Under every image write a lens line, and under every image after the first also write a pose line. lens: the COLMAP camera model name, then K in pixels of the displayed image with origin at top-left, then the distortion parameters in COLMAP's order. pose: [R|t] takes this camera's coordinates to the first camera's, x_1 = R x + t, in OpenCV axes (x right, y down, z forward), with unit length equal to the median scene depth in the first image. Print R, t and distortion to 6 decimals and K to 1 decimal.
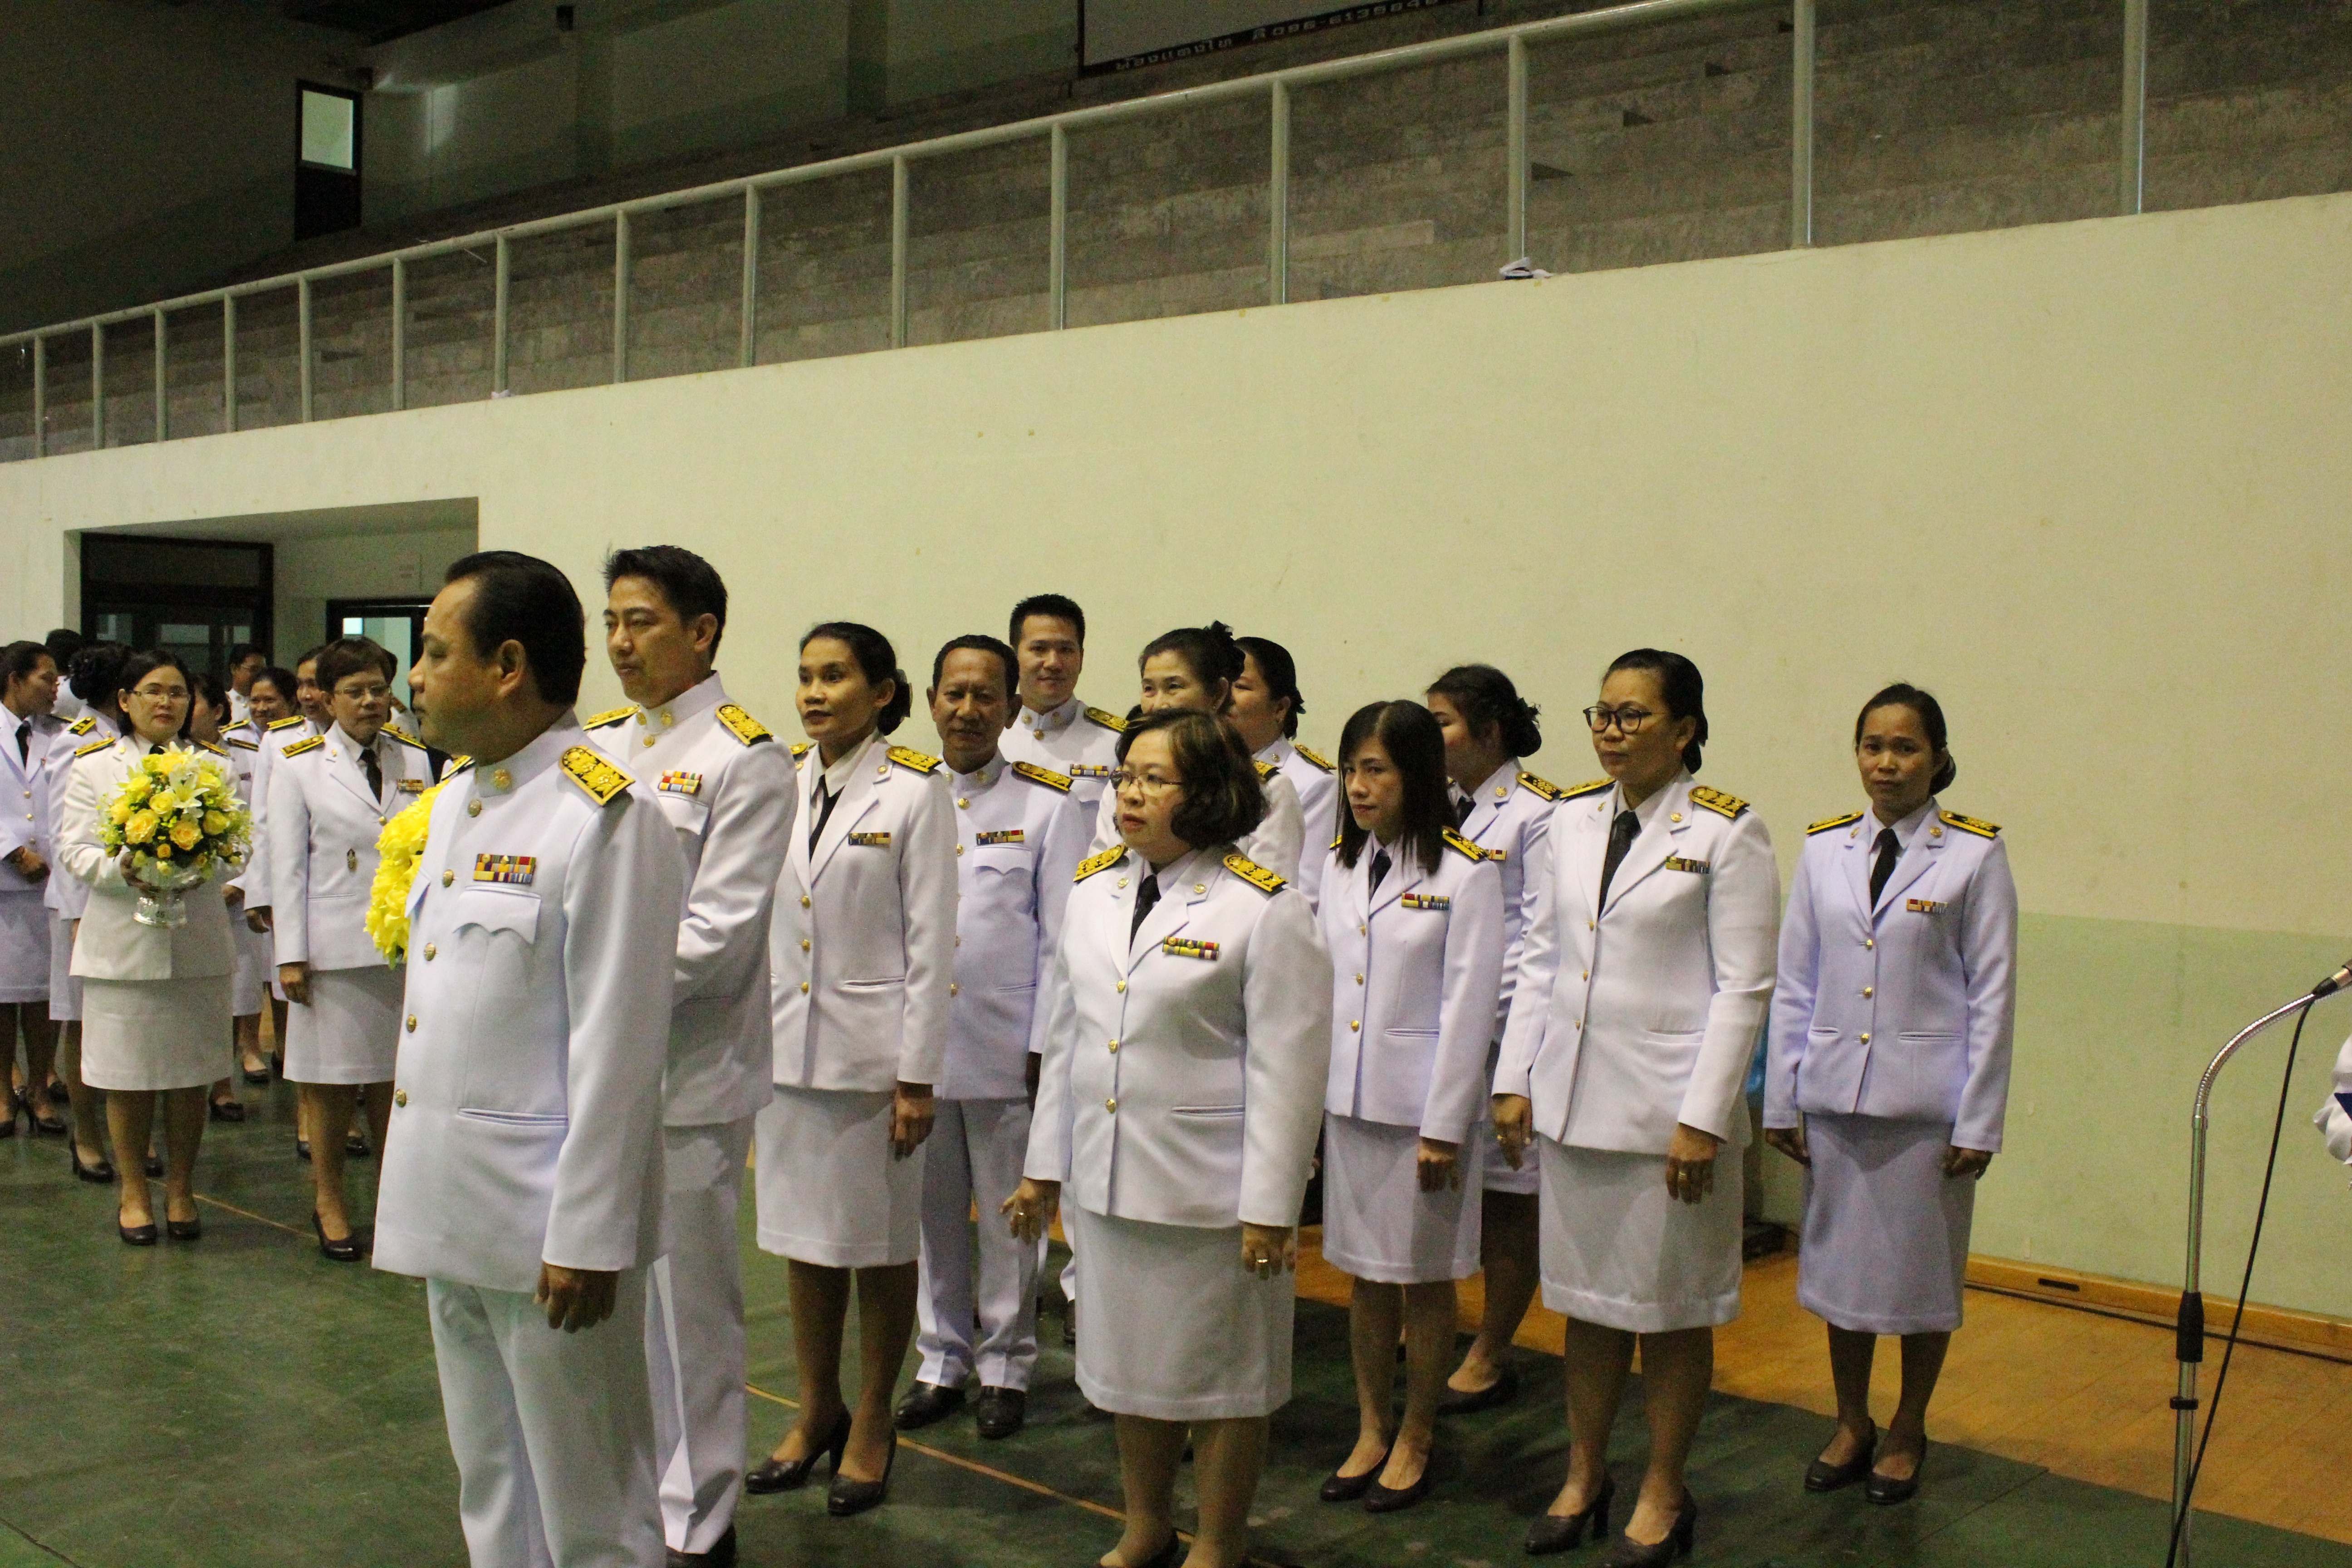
lens RADIAL K [[2341.5, 0, 1176.0], [0, 2341.5, 784.0], [0, 0, 1]] dist [-0.112712, 0.120201]
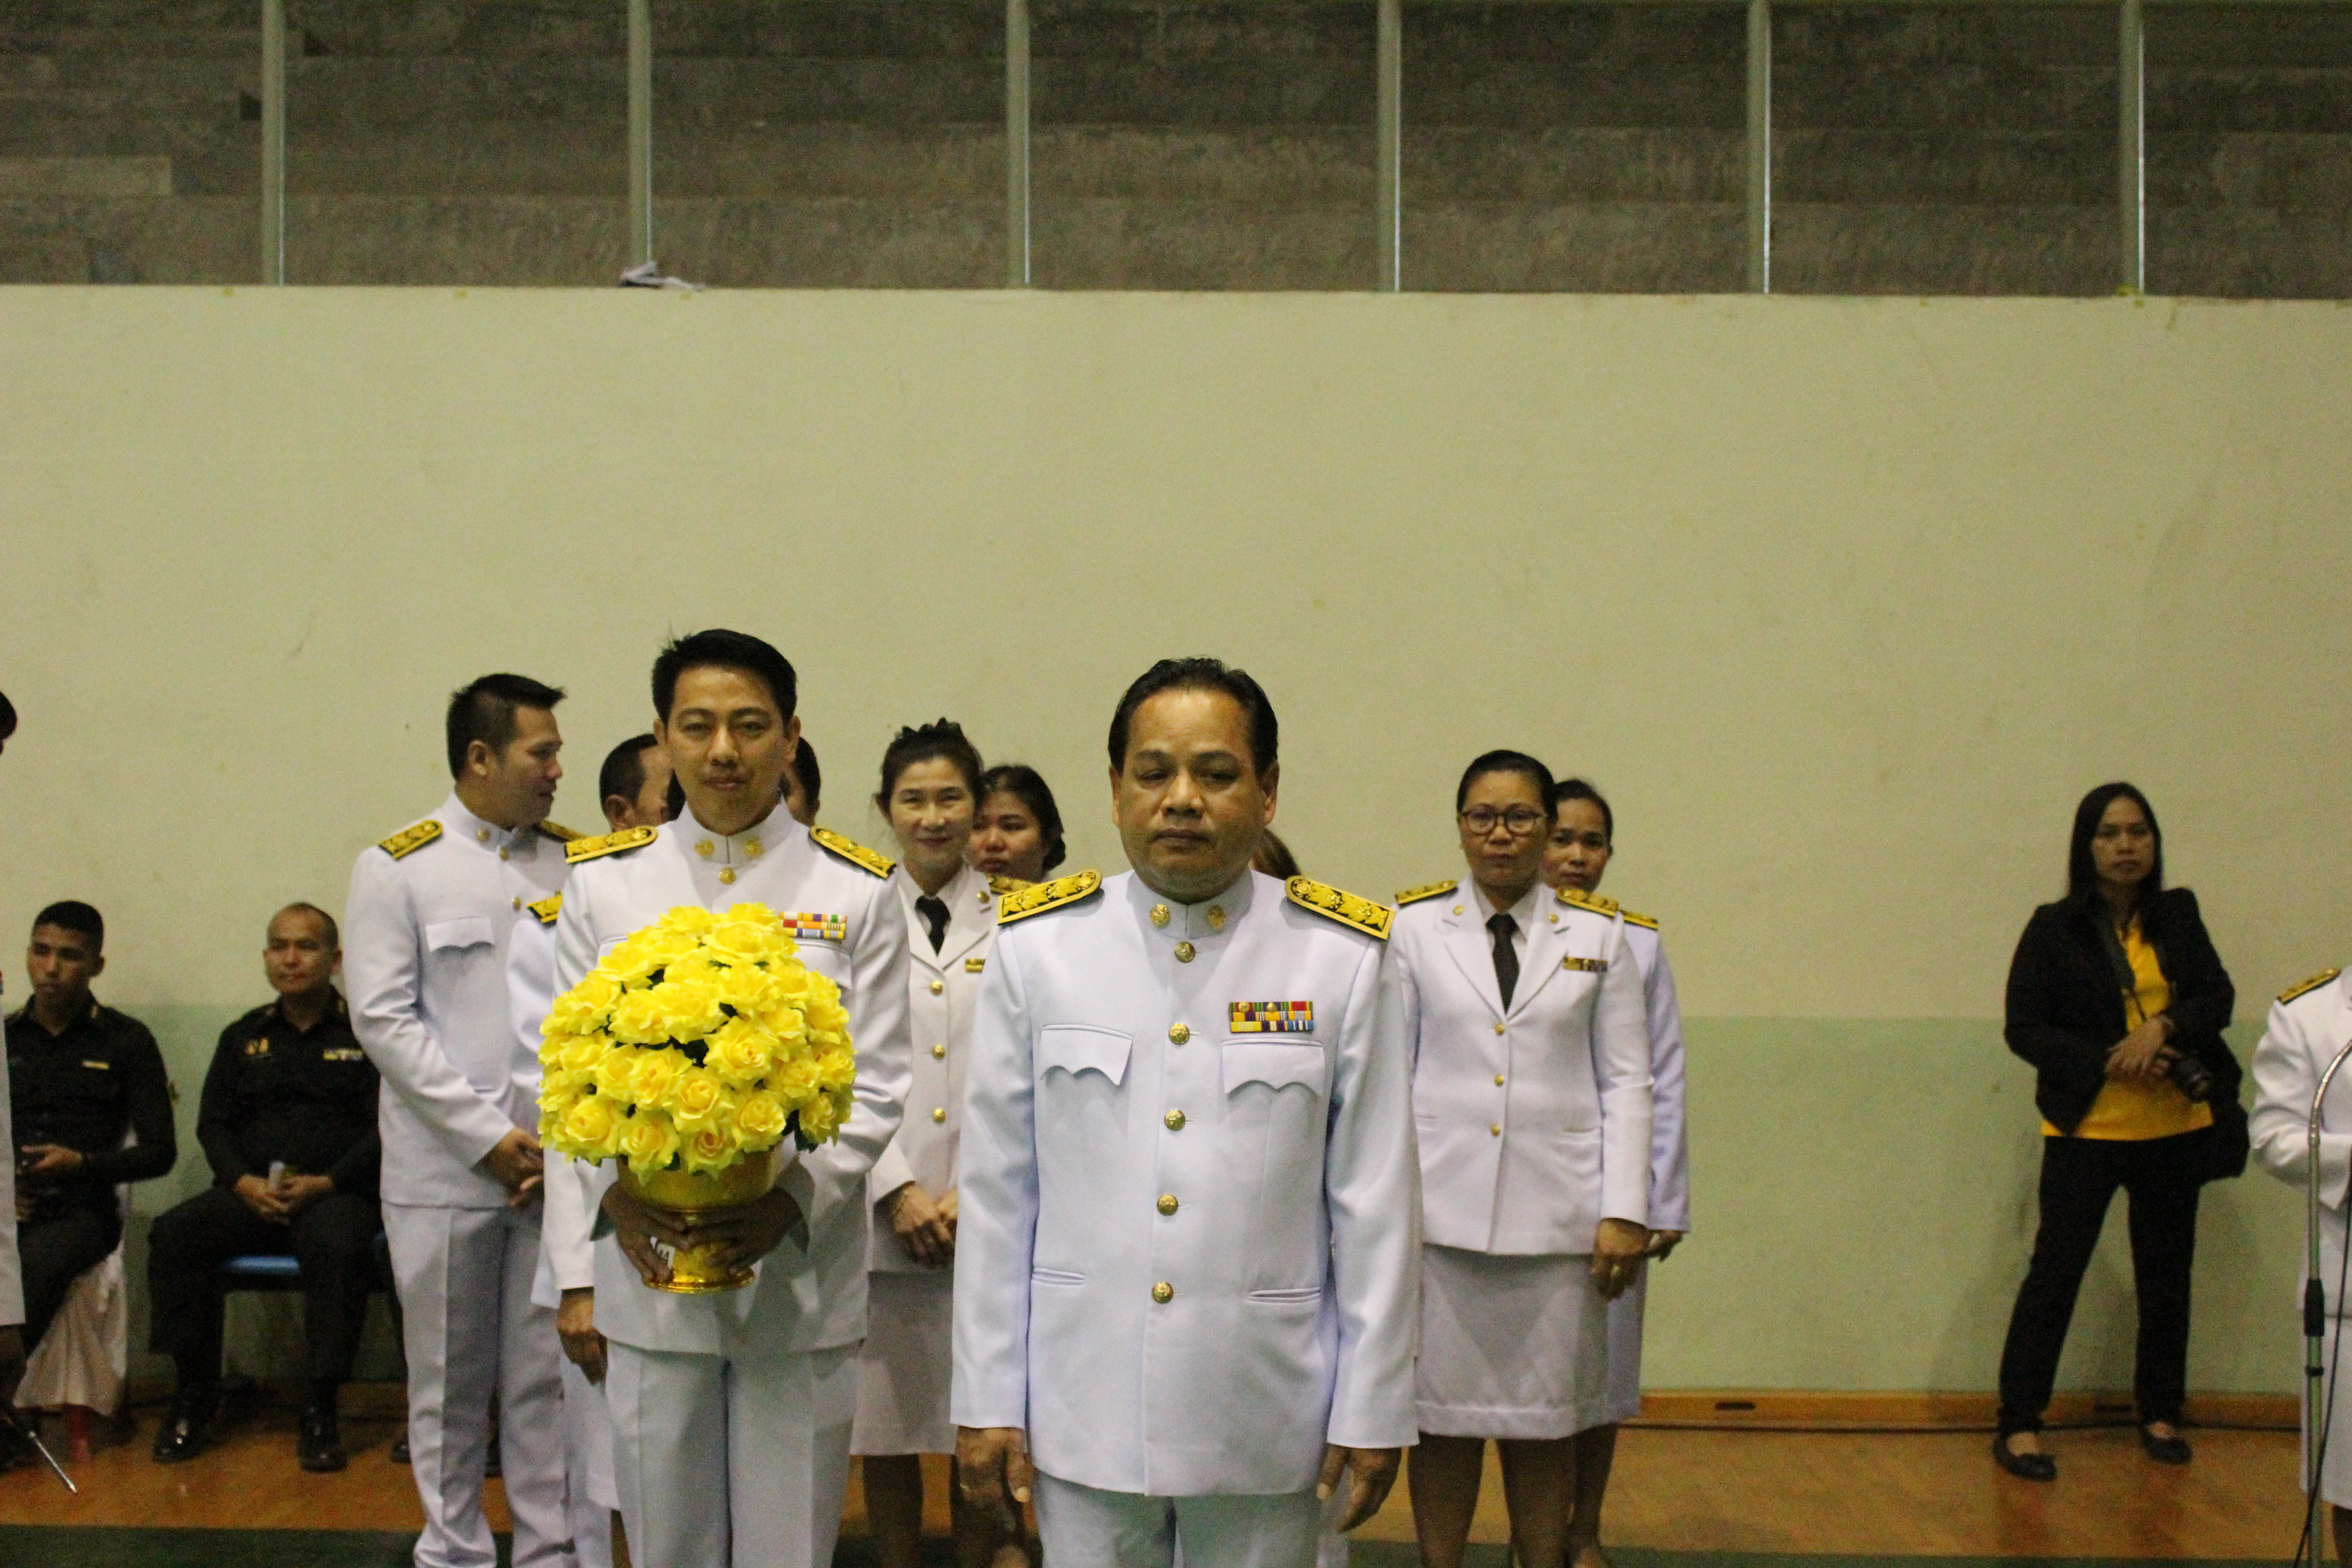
lens RADIAL K [[3260.6, 0, 1176.0], [0, 3260.6, 784.0], [0, 0, 1]] dist [-0.117614, -0.062217]
pose [[0.741790, -0.015414, 0.670455, -0.850318], [0.039627, 0.998996, -0.020876, -0.020698], [-0.669460, 0.042054, 0.741656, 0.069712]]
